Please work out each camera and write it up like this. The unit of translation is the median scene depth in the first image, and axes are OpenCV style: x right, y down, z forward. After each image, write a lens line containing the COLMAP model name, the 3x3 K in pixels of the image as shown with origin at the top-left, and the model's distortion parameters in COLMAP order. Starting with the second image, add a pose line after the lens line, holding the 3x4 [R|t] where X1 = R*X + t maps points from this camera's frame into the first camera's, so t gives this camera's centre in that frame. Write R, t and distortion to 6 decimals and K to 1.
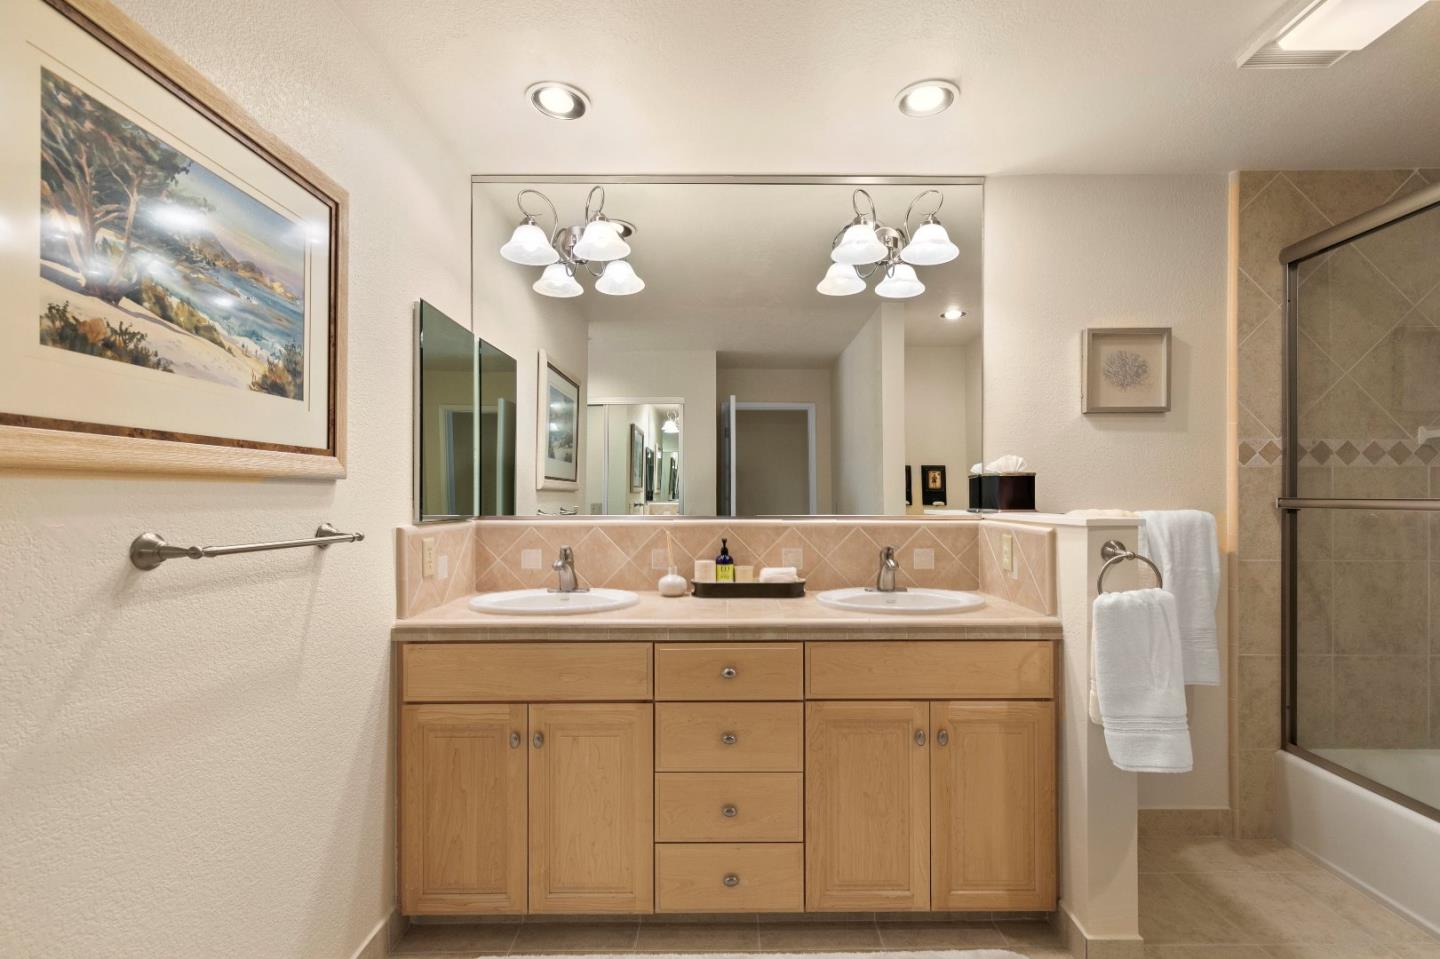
lens RADIAL K [[638.5, 0, 720.0], [0, 638.5, 479.5], [0, 0, 1]] dist [0.018296, -0.007629]
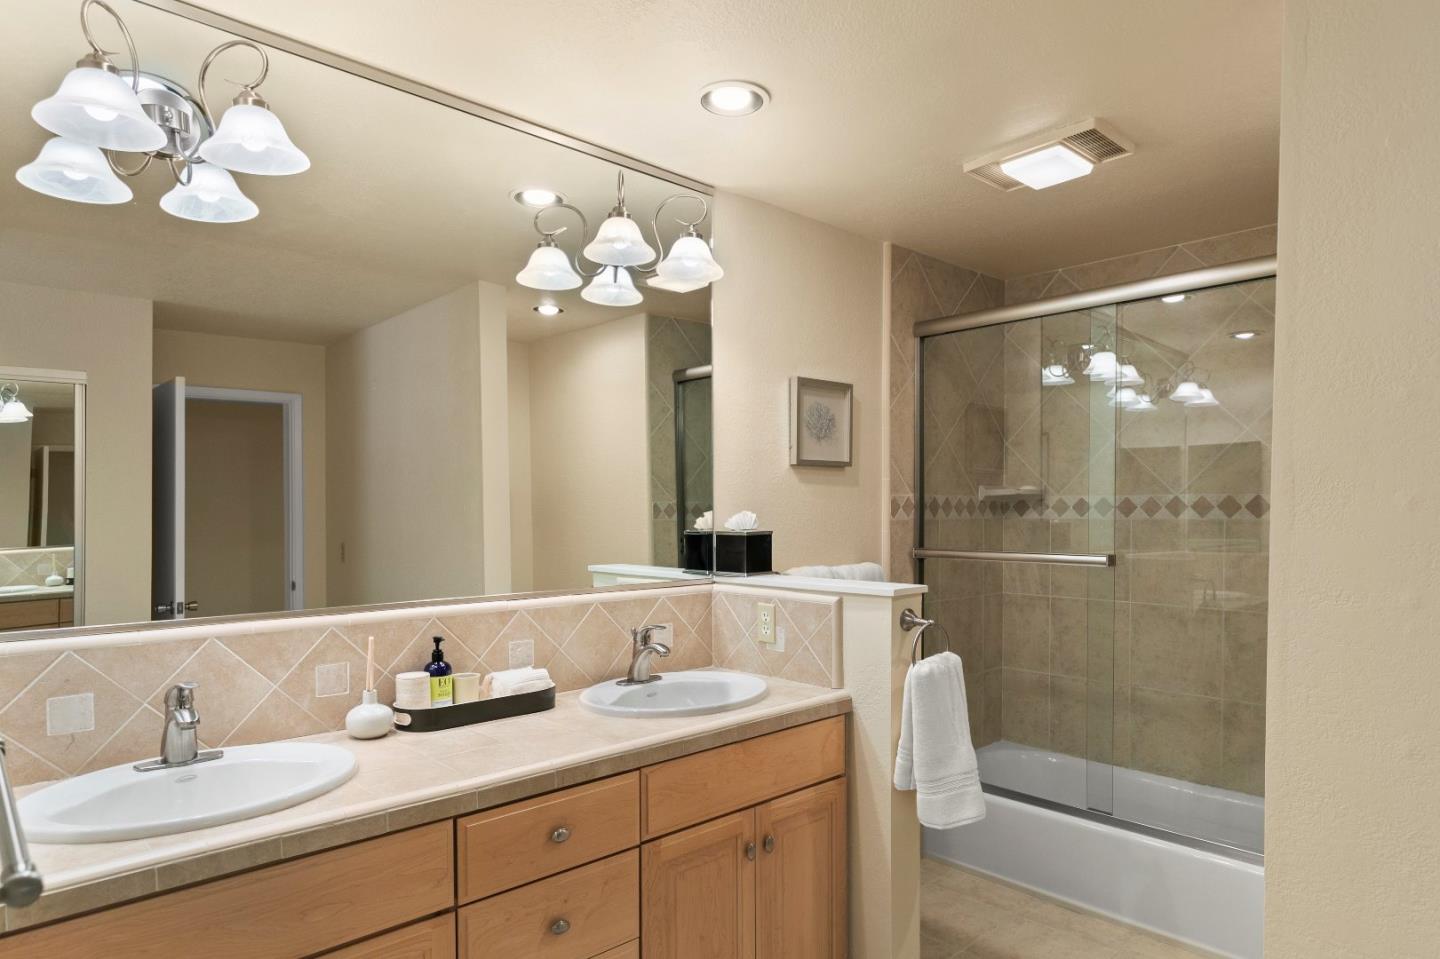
lens RADIAL K [[853.6, 0, 719.5], [0, 853.6, 512.3], [0, 0, 1]] dist [-0.000811, 0.000917]
pose [[0.739251, -0.004152, 0.673418, -0.370593], [-0.011658, 0.999752, 0.018962, -0.057460], [-0.673329, -0.021869, 0.739019, 0.141337]]
